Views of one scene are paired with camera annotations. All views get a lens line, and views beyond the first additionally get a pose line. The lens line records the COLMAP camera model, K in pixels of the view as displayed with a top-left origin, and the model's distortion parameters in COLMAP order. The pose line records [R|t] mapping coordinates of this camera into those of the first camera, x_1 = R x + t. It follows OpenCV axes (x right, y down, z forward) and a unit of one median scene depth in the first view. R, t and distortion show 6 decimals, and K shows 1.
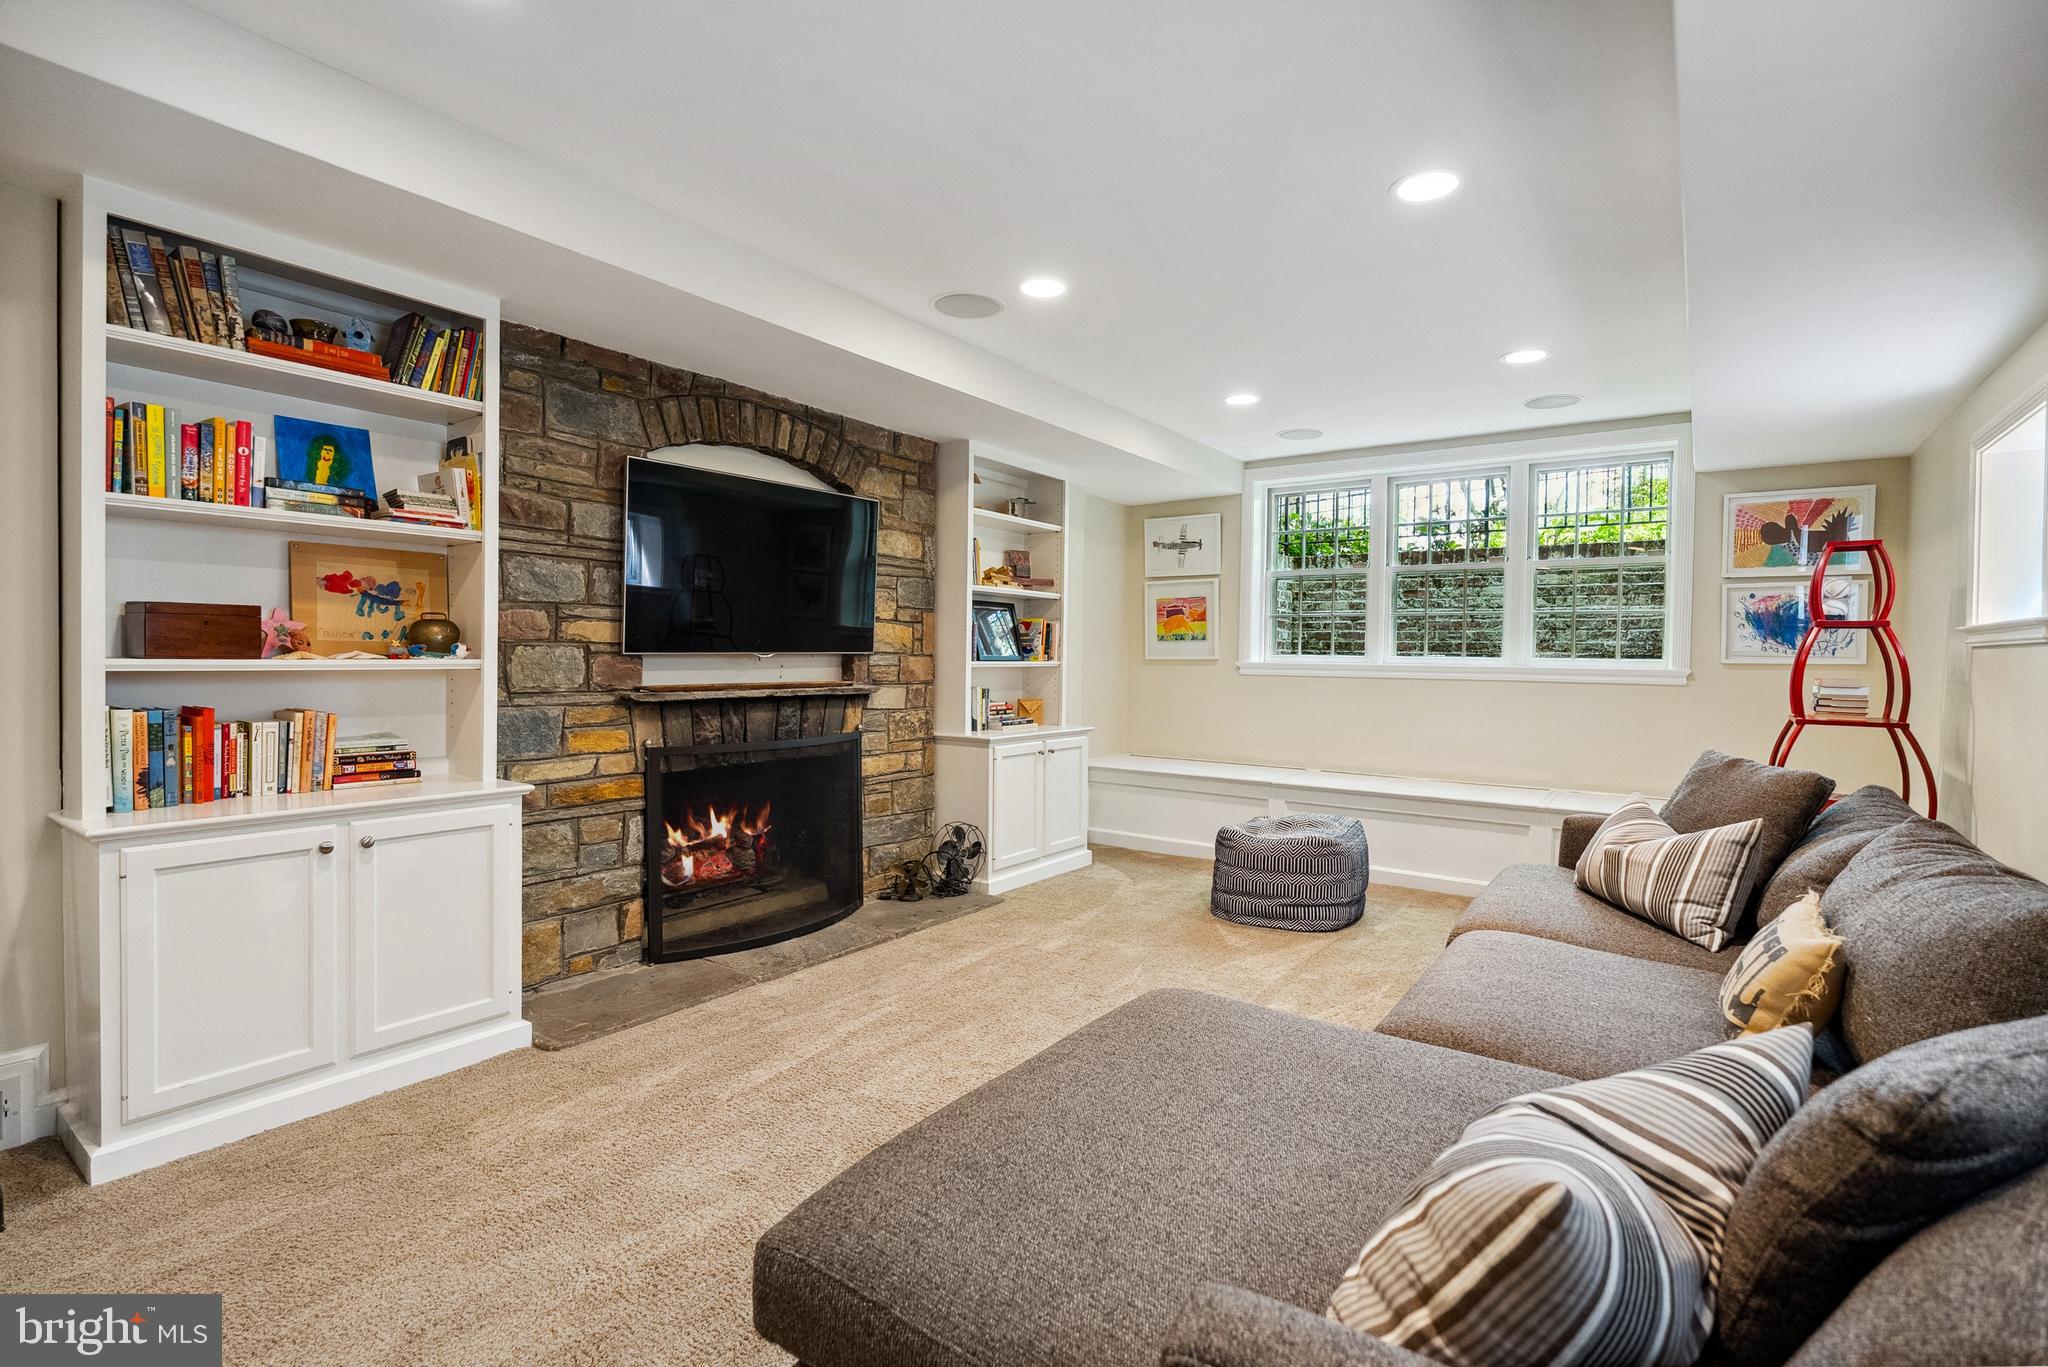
lens RADIAL K [[939.8, 0, 1038.4], [0, 939.8, 677.9], [0, 0, 1]] dist [-0.000814, 0.000064]
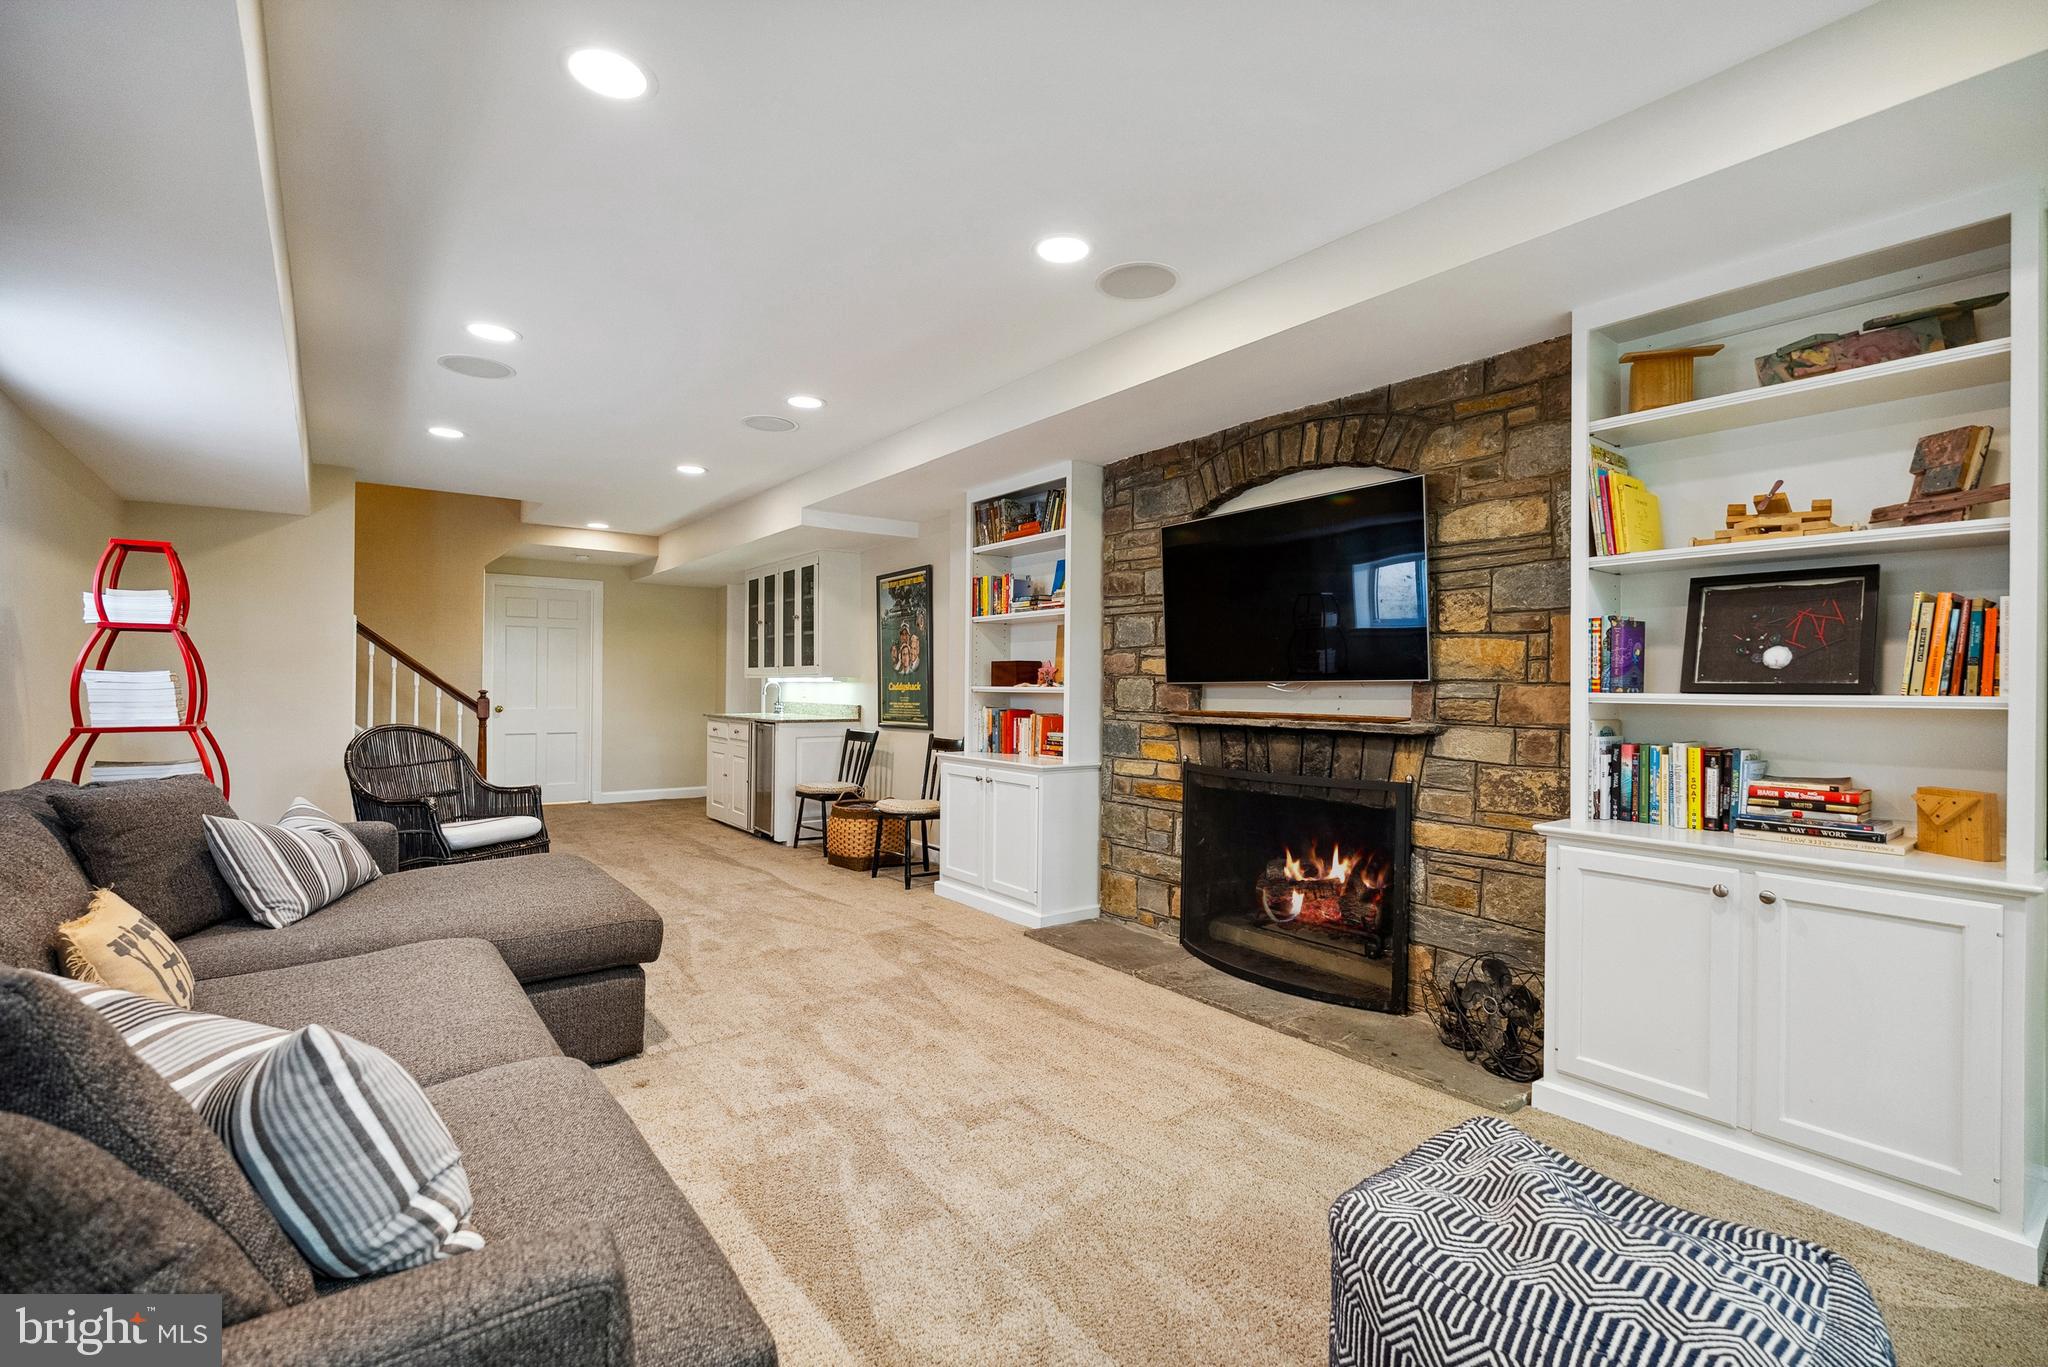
lens RADIAL K [[922.2, 0, 1024.0], [0, 922.2, 683.5], [0, 0, 1]] dist [-0.006387, 0.000567]
pose [[-0.299613, -0.016121, -0.953925, 0.662031], [-0.034521, 0.999386, -0.006046, -0.009734], [0.953436, 0.031119, -0.299985, 0.996196]]
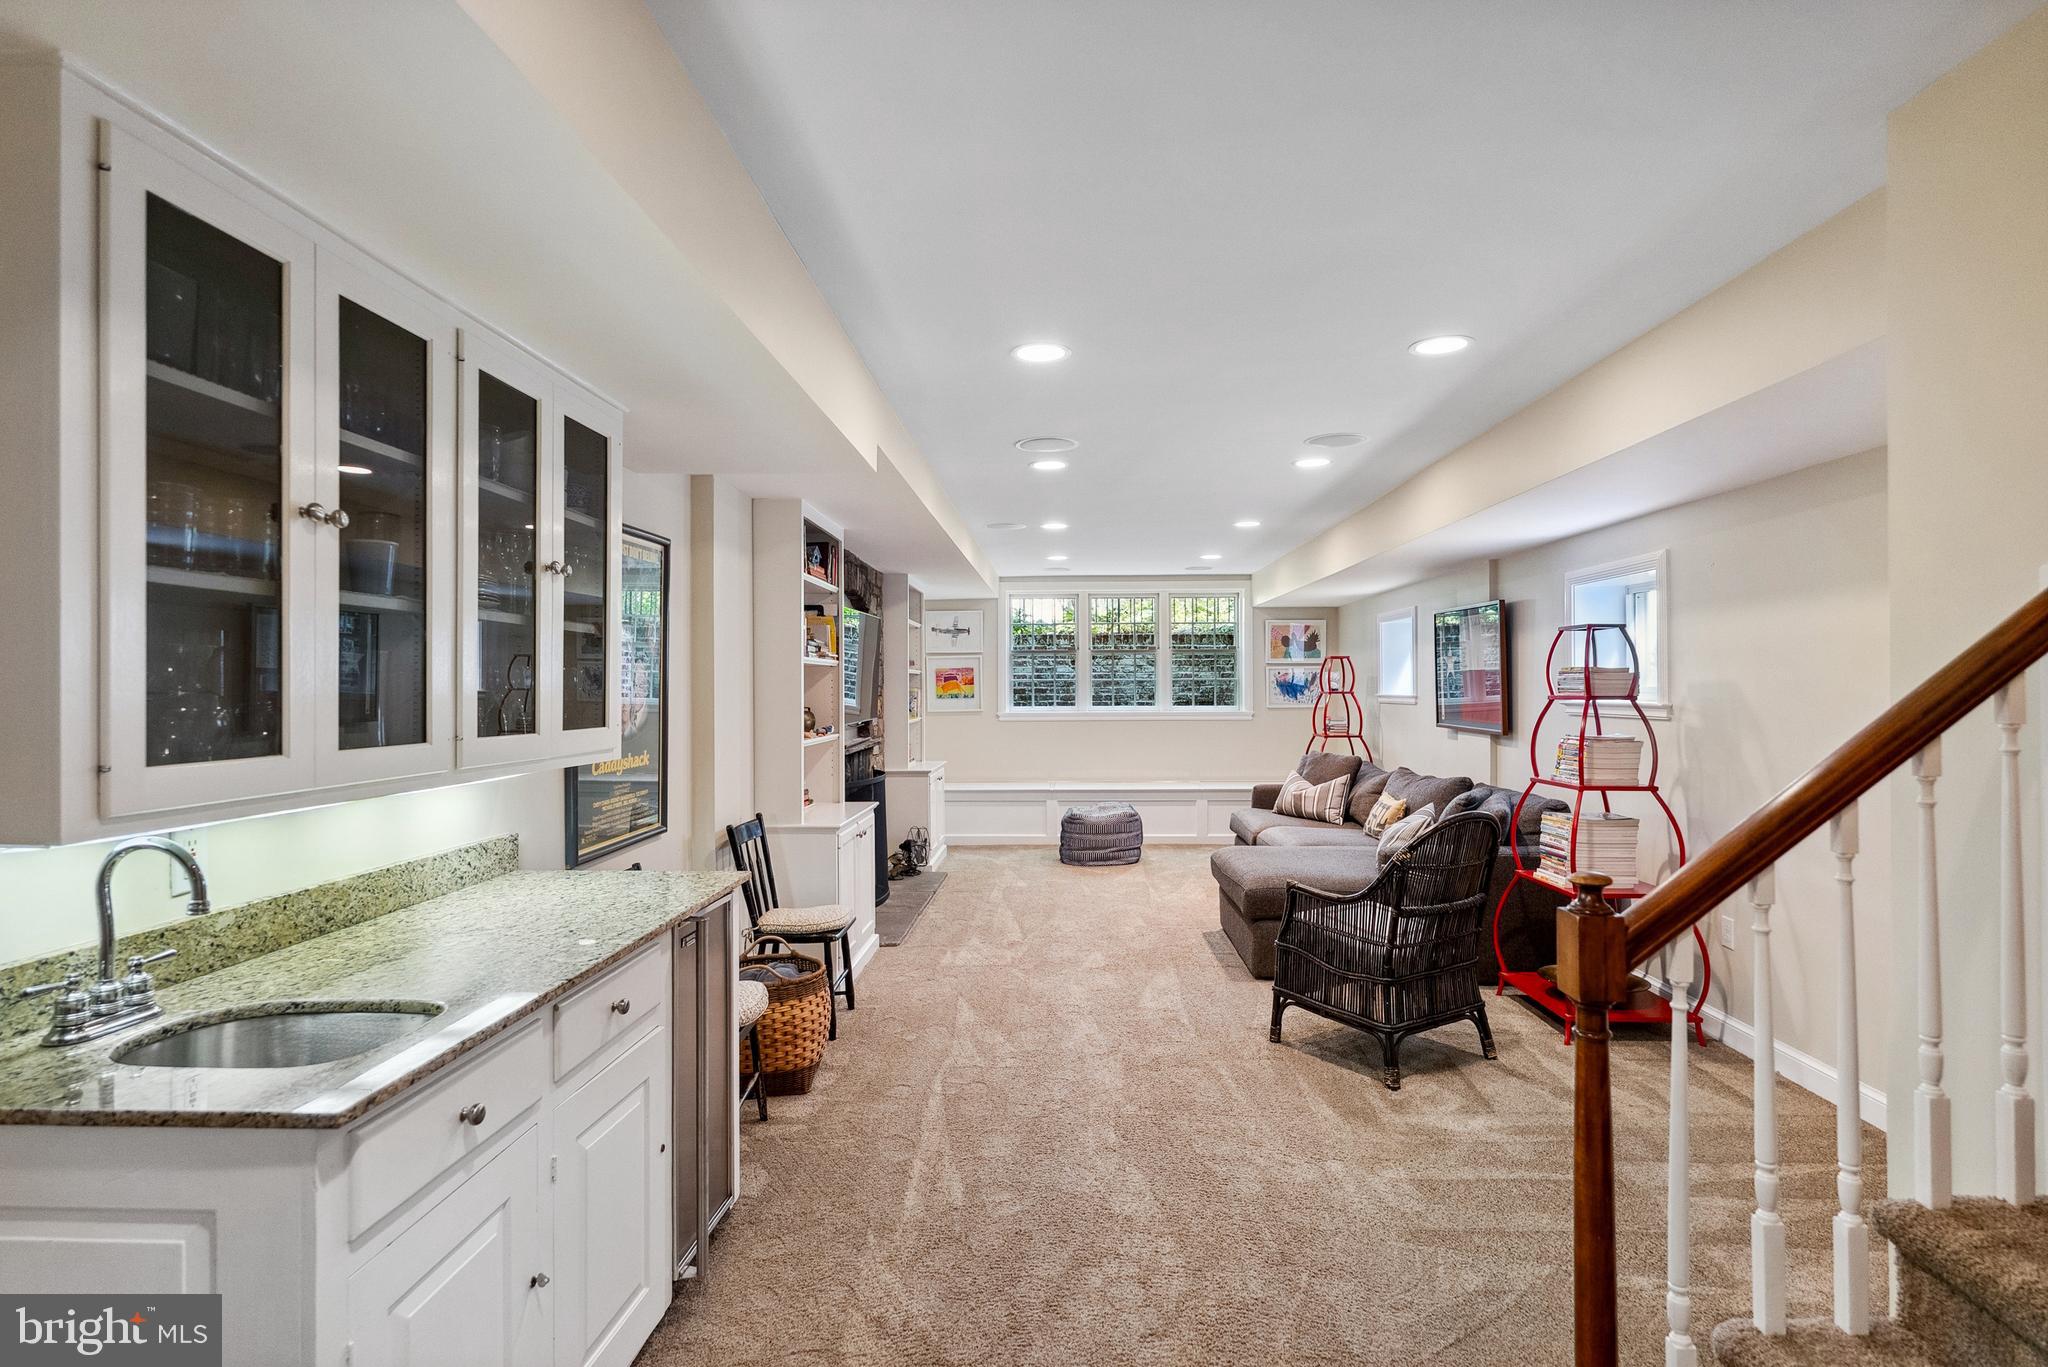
lens RADIAL K [[1036.5, 0, 1028.5], [0, 1036.5, 679.9], [0, 0, 1]] dist [-0.001334, 0.000967]
pose [[0.838993, -0.014155, 0.543959, -0.959857], [0.030966, 0.999284, -0.021759, -0.048005], [-0.543261, 0.035100, 0.838830, -0.588034]]
